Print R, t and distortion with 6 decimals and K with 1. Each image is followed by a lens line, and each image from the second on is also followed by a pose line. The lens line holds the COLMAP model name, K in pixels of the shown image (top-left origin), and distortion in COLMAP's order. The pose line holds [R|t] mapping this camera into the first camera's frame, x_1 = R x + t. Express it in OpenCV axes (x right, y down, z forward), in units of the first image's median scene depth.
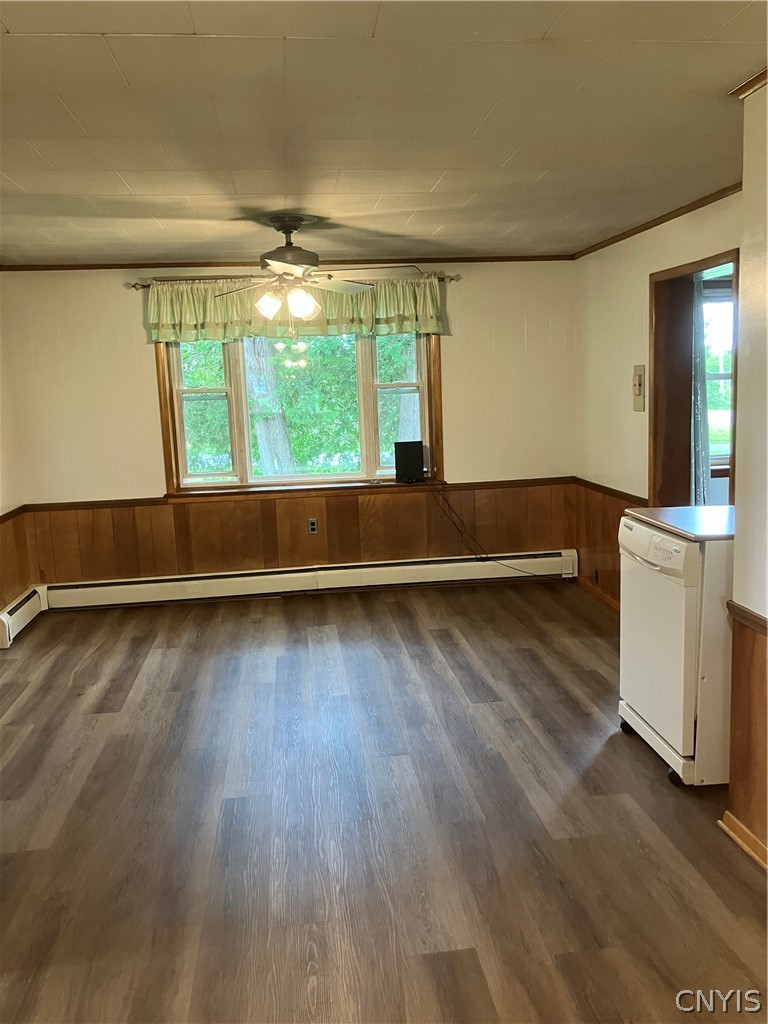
lens RADIAL K [[852.2, 0, 390.1], [0, 852.2, 507.4], [0, 0, 1]] dist [0.036583, -0.049219]
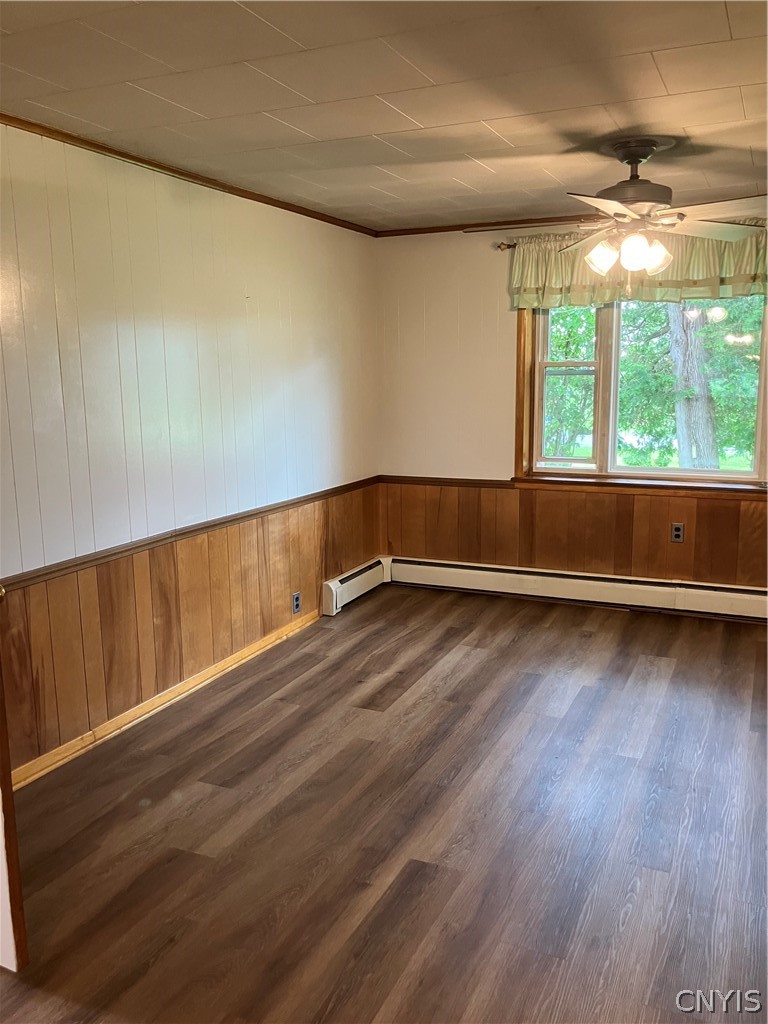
lens RADIAL K [[852.2, 0, 384.5], [0, 852.2, 515.1], [0, 0, 1]] dist [0.036583, -0.049219]
pose [[0.854759, 0.116358, -0.505814, 0.089129], [-0.097241, 0.993191, 0.064151, -0.021432], [0.509834, -0.005648, 0.860254, 0.153601]]
